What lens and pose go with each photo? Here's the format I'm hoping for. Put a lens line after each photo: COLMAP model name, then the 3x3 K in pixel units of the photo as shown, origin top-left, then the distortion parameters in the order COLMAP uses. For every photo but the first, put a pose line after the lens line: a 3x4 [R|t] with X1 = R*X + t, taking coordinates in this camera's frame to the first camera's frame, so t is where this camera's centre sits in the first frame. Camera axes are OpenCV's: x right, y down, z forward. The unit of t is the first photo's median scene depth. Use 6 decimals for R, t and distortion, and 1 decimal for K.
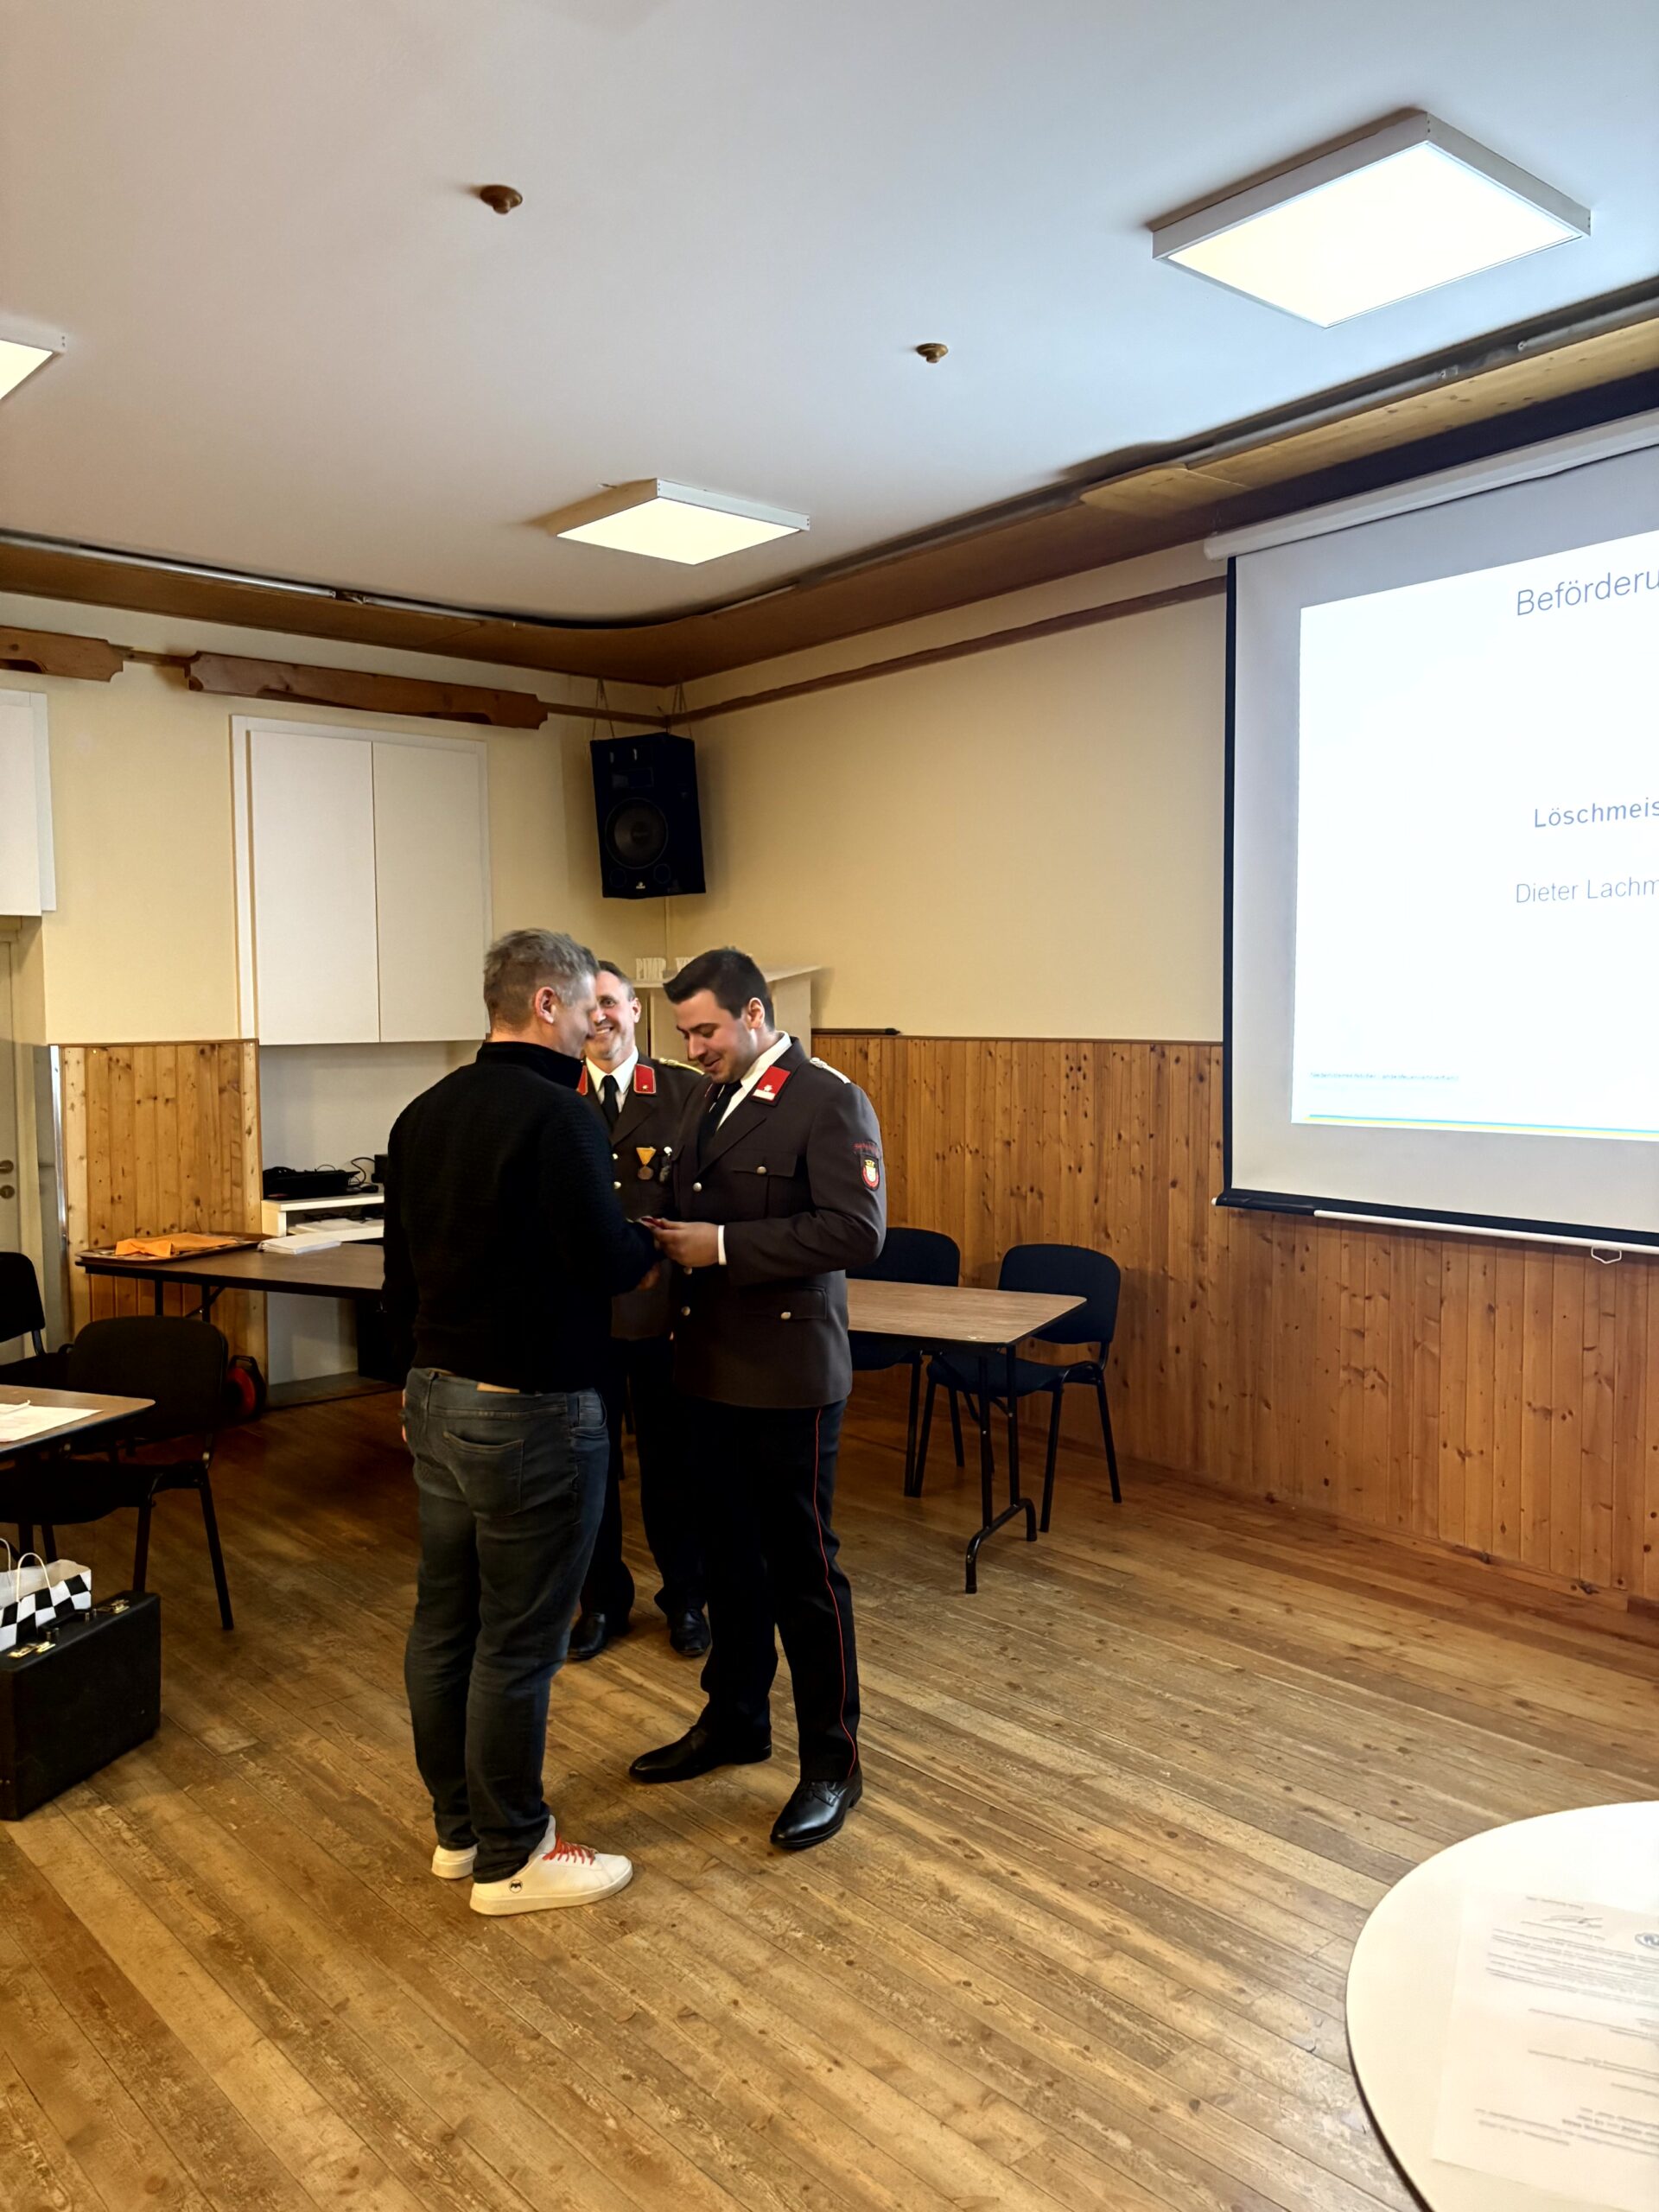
lens RADIAL K [[1668.2, 0, 838.8], [0, 1668.2, 1089.7], [0, 0, 1]] dist [0.052986, -0.043920]
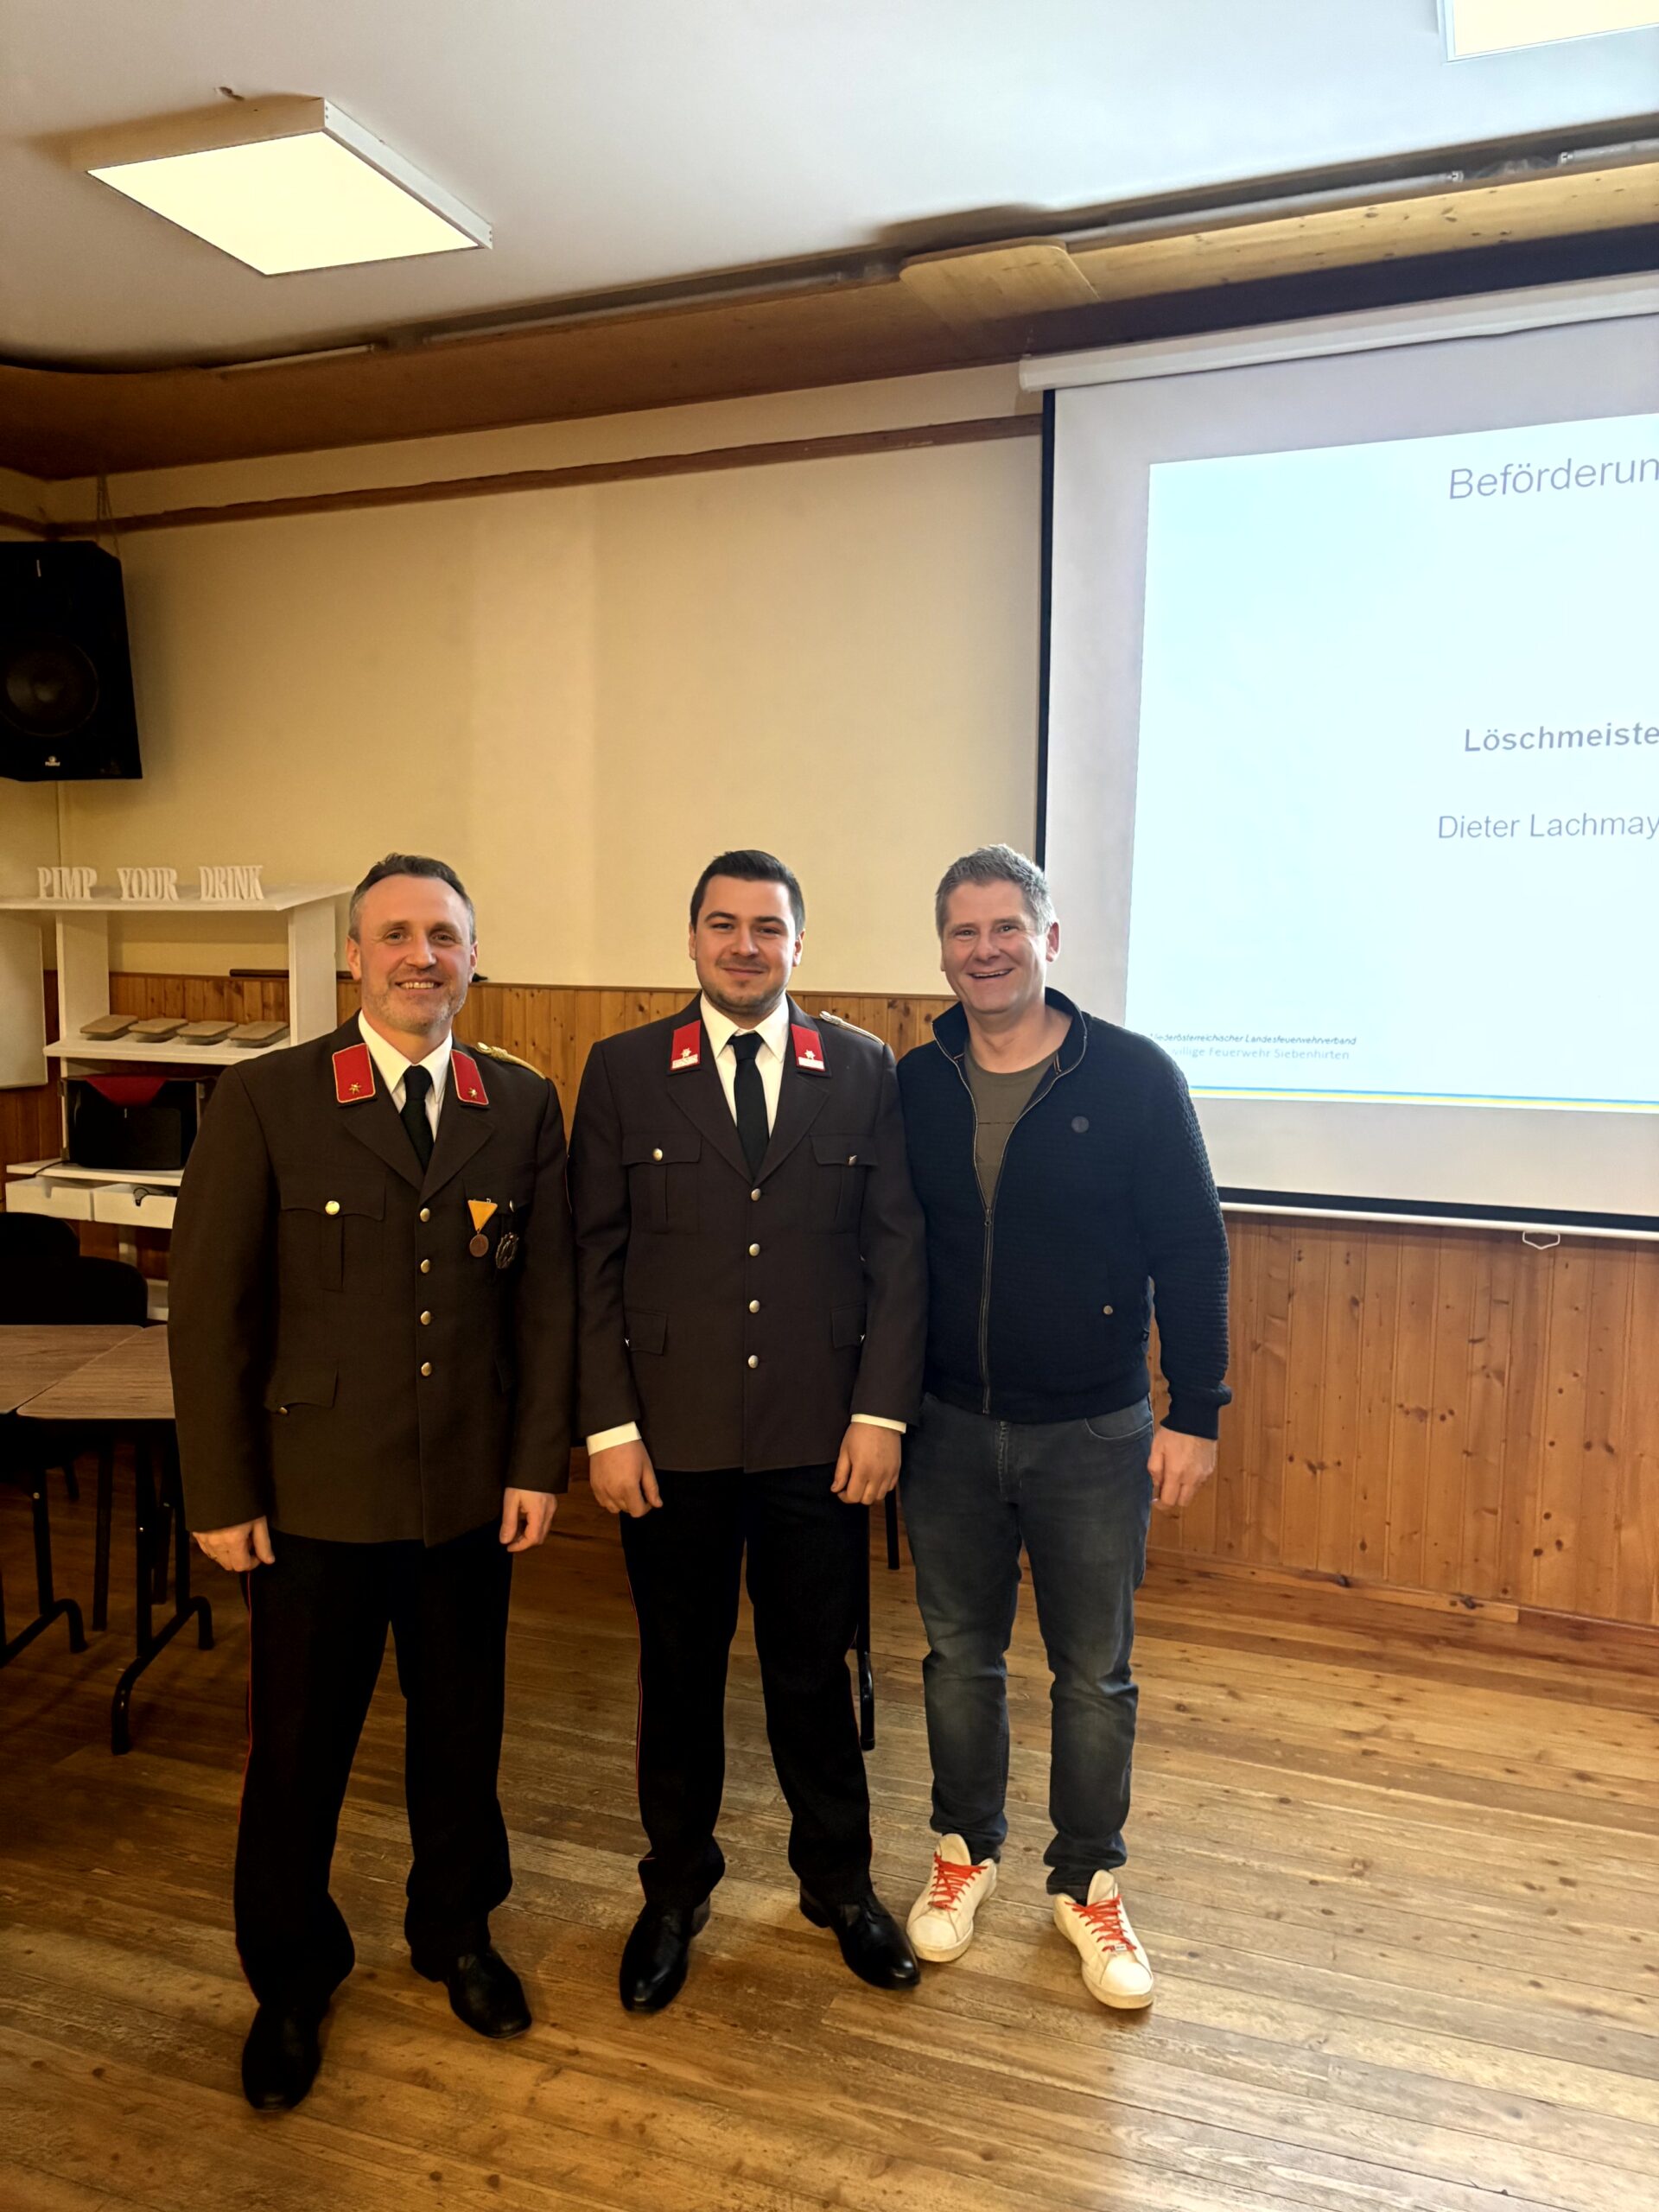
lens RADIAL K [[1668.2, 0, 829.5], [0, 1668.2, 1107.0], [0, 0, 1]] dist [0.052986, -0.043920]
pose [[0.880699, -0.028974, 0.472790, -0.258021], [0.007870, 0.998885, 0.046554, -0.014339], [-0.473612, -0.037279, 0.879944, 0.346418]]
